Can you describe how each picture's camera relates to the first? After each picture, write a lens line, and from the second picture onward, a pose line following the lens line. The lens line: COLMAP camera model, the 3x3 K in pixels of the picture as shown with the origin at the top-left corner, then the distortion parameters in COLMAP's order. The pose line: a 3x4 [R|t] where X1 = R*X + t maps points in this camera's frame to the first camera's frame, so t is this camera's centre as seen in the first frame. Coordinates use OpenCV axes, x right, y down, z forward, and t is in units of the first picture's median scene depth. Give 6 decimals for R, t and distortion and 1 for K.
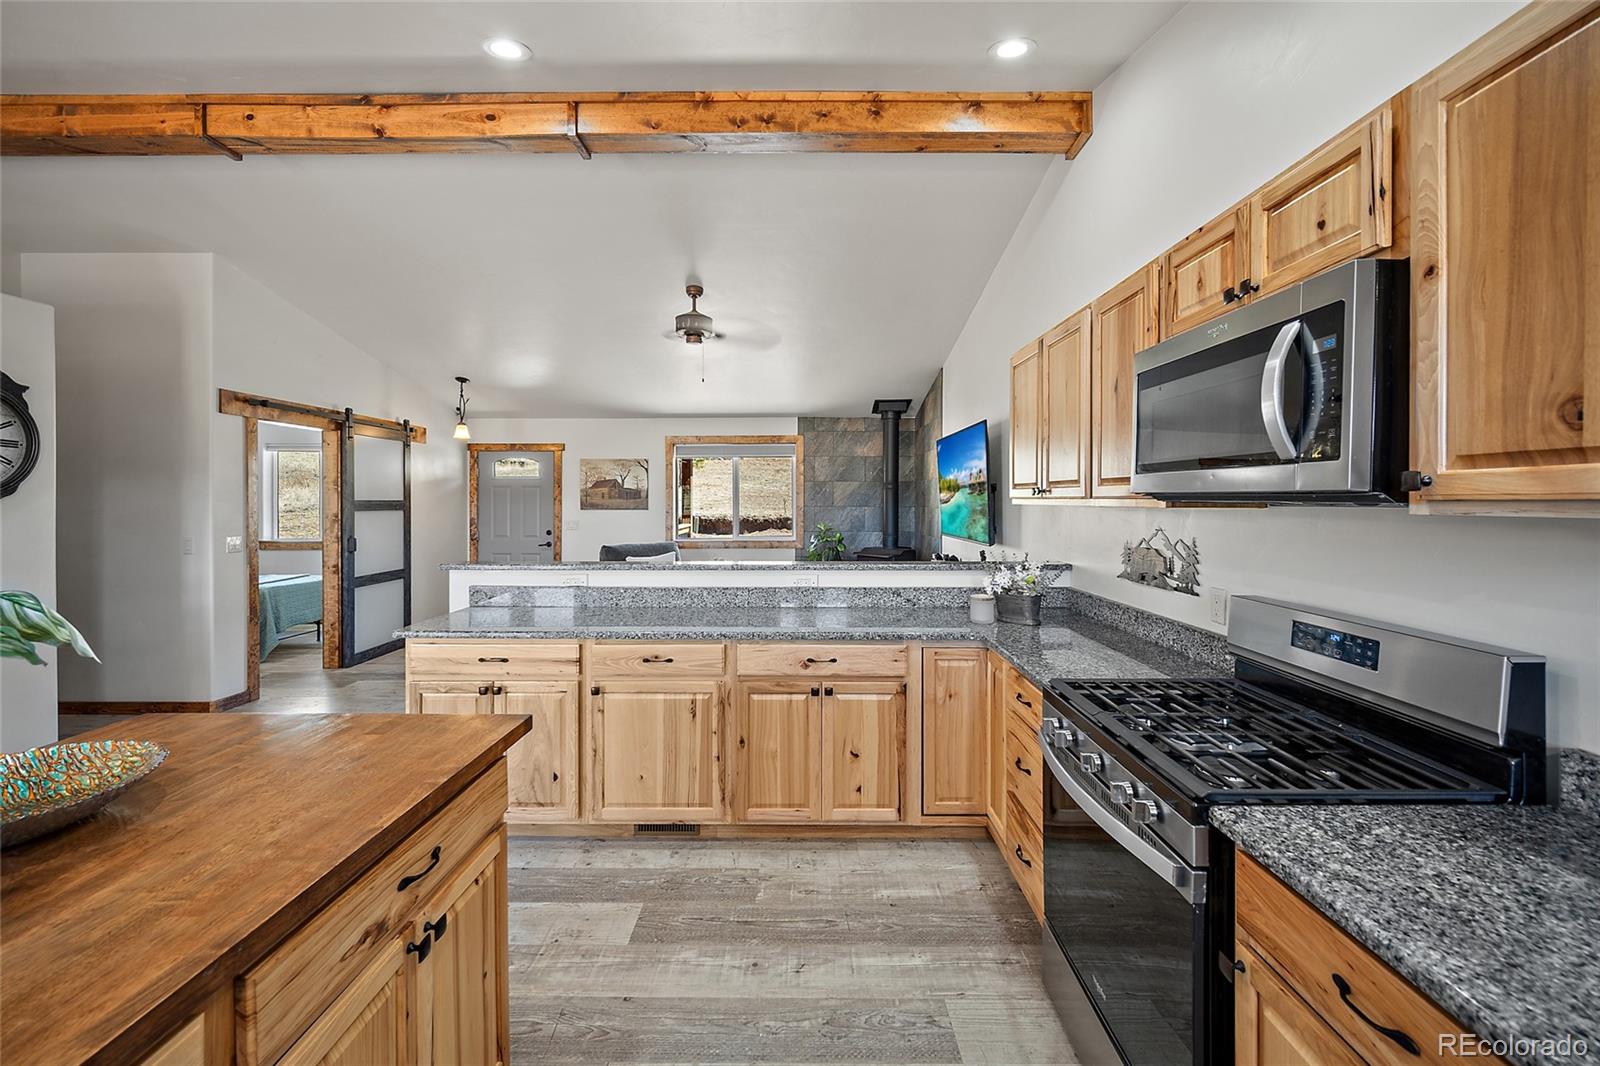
lens RADIAL K [[644.9, 0, 804.3], [0, 644.9, 503.3], [0, 0, 1]] dist [-0.002574, 0.000469]
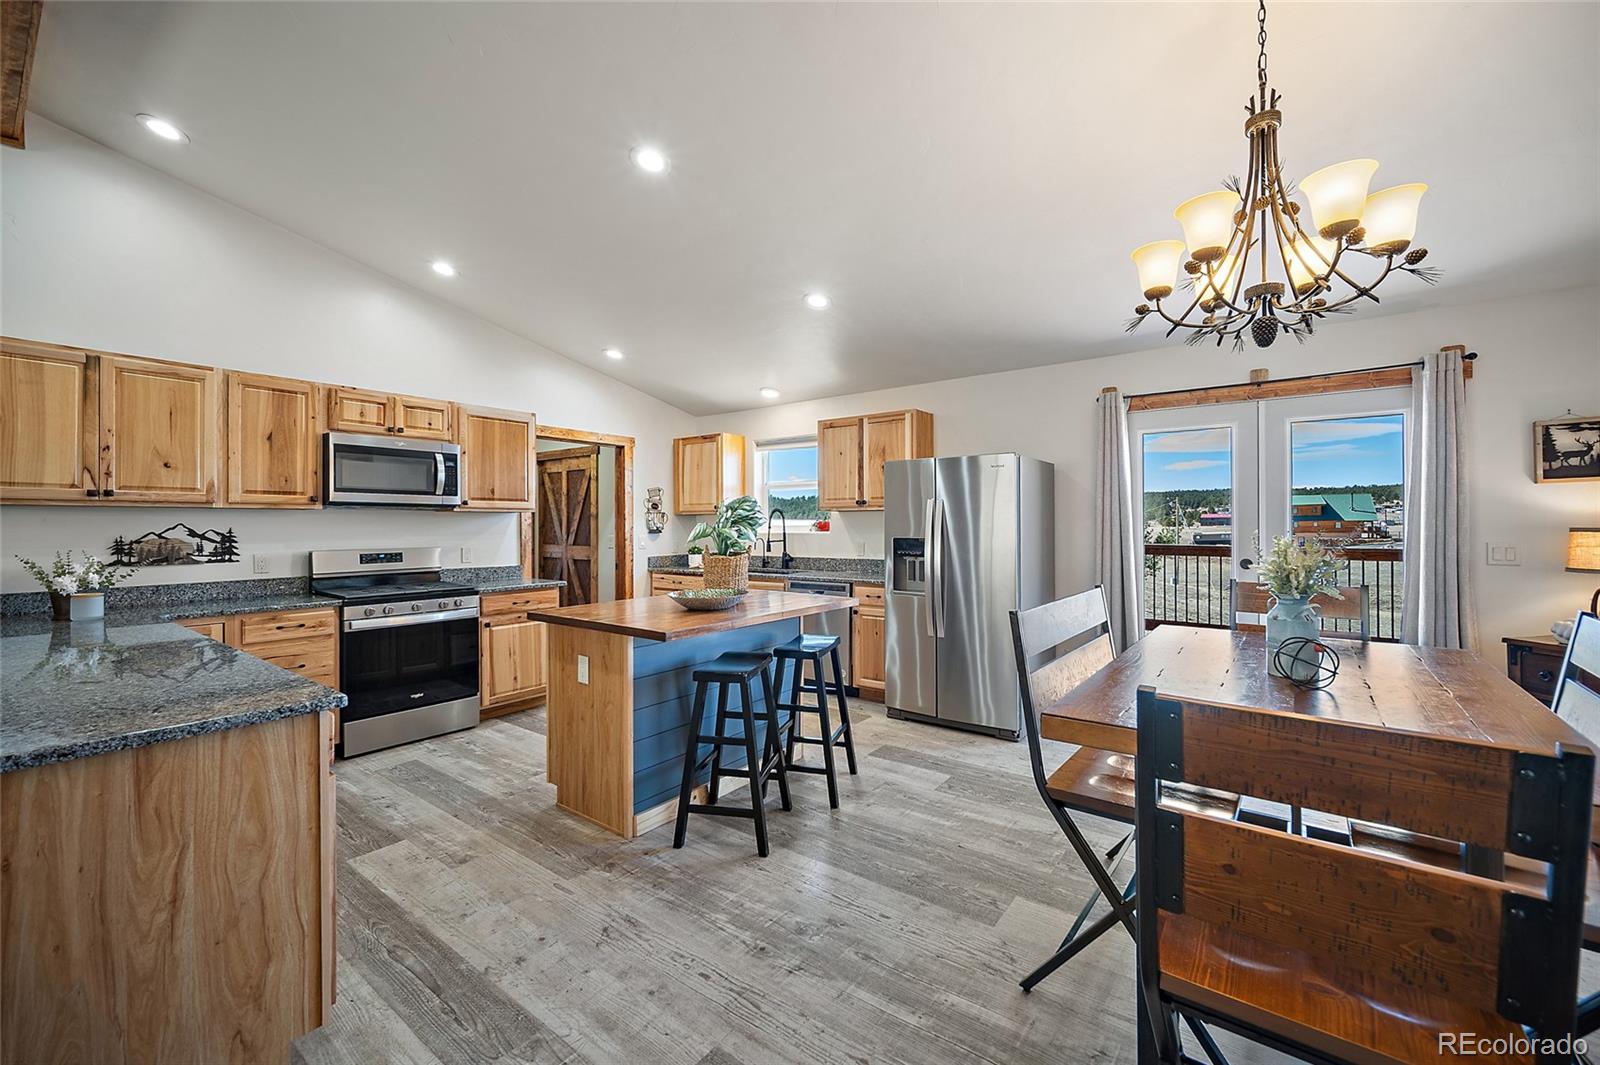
lens RADIAL K [[644.9, 0, 808.2], [0, 644.9, 523.4], [0, 0, 1]] dist [-0.002574, 0.000469]
pose [[-0.802613, 0.004653, 0.596482, -1.233765], [0.007907, 0.999965, 0.002839, 0.038275], [-0.596448, 0.006995, -0.802621, 1.126626]]
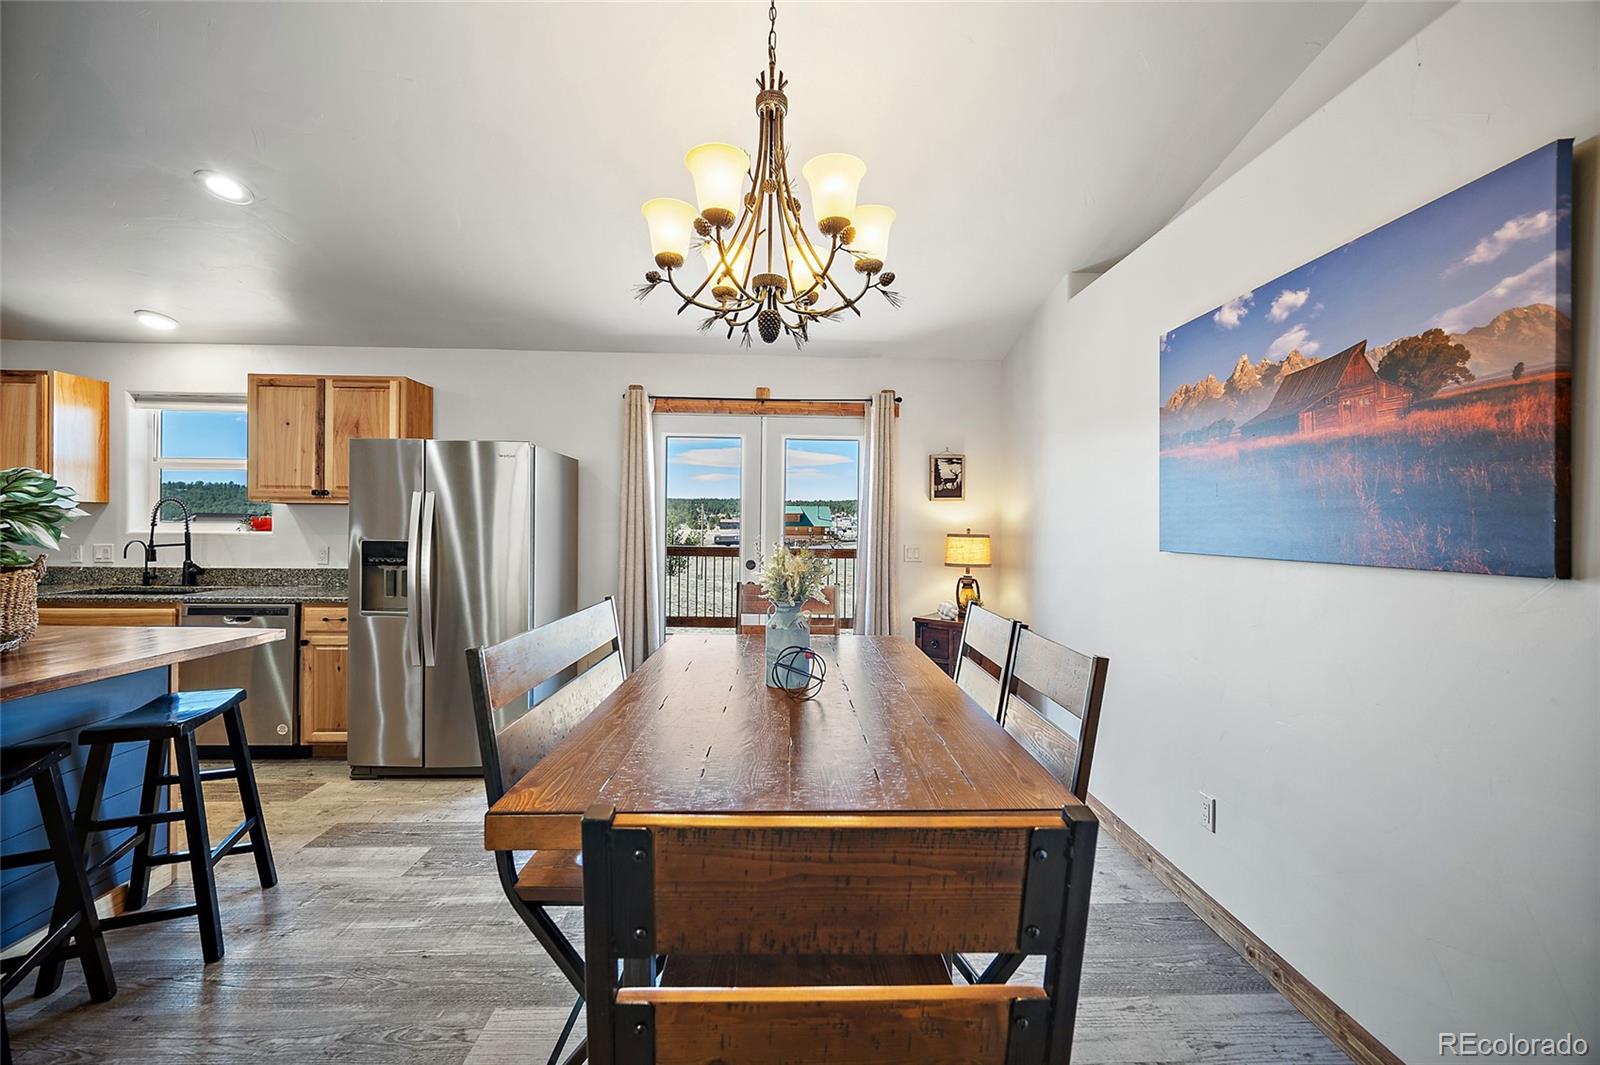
lens RADIAL K [[644.9, 0, 796.2], [0, 644.9, 526.4], [0, 0, 1]] dist [-0.002574, 0.000469]
pose [[-0.999588, -0.010729, -0.026614, -1.228198], [-0.010851, 0.999931, 0.004438, 0.038925], [0.026564, 0.004725, -0.999636, 0.959815]]
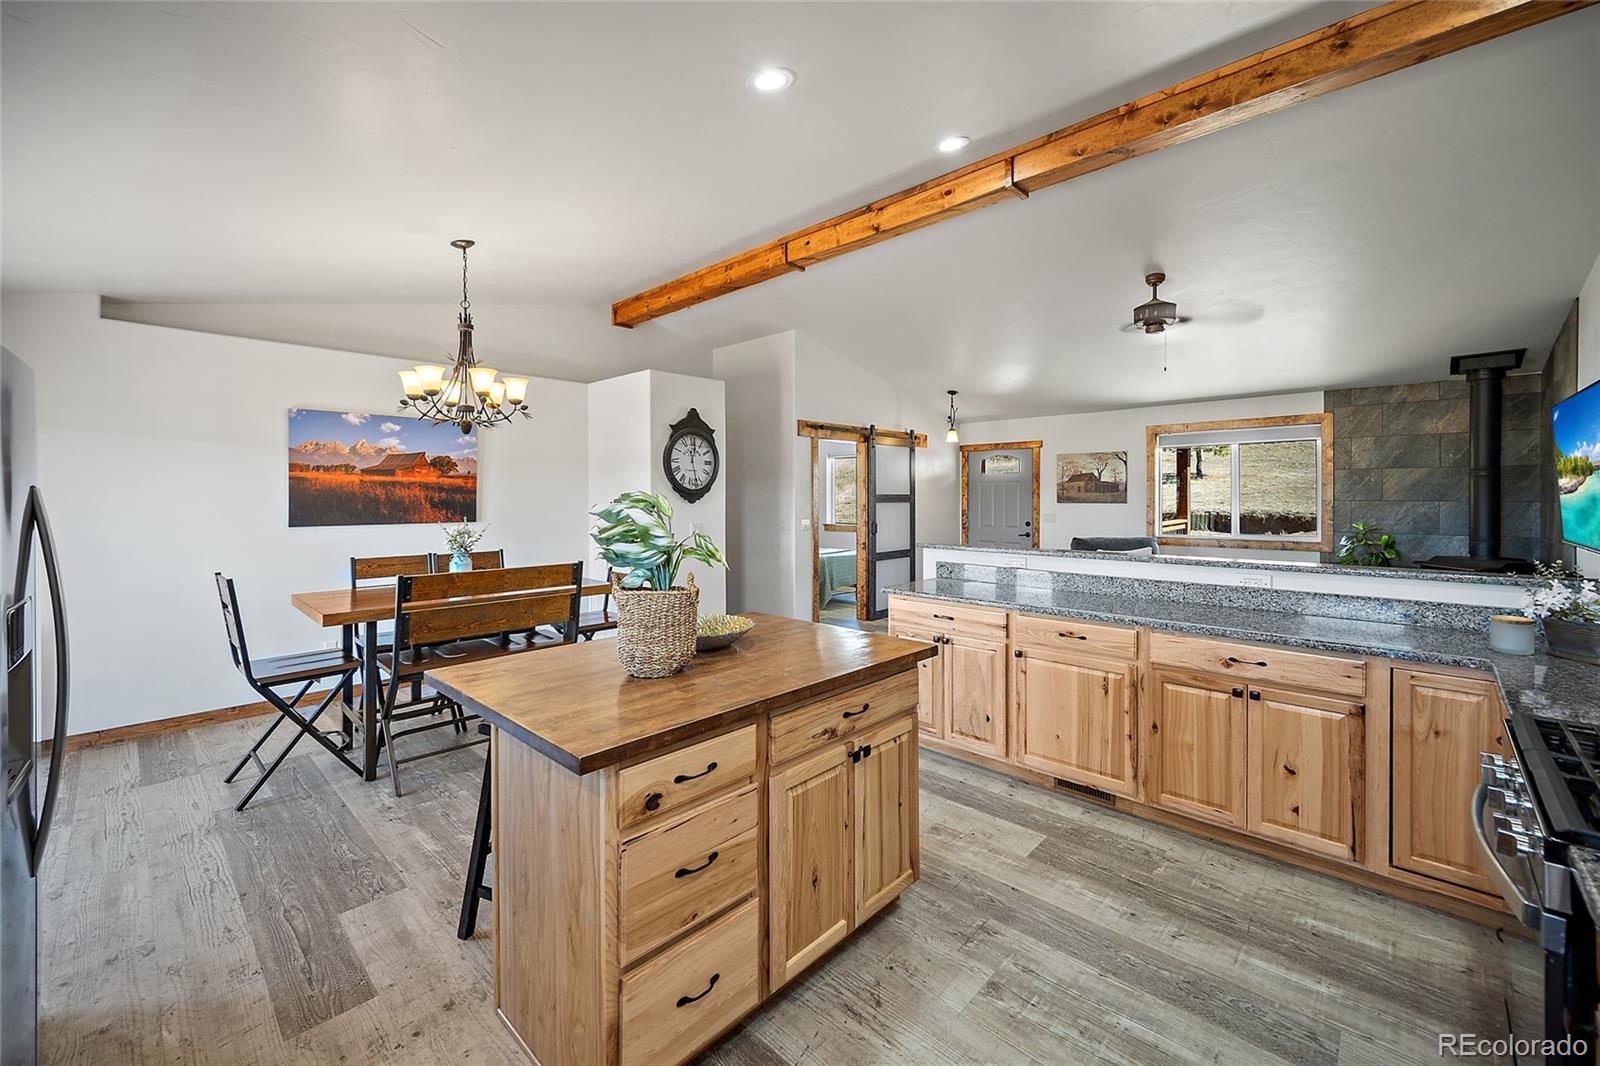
lens RADIAL K [[644.9, 0, 799.3], [0, 644.9, 496.2], [0, 0, 1]] dist [-0.002574, 0.000469]
pose [[0.729047, -0.000607, -0.684464, 0.168499], [0.000167, 1.000000, -0.000708, -0.000389], [0.684464, 0.000402, 0.729046, -0.126523]]
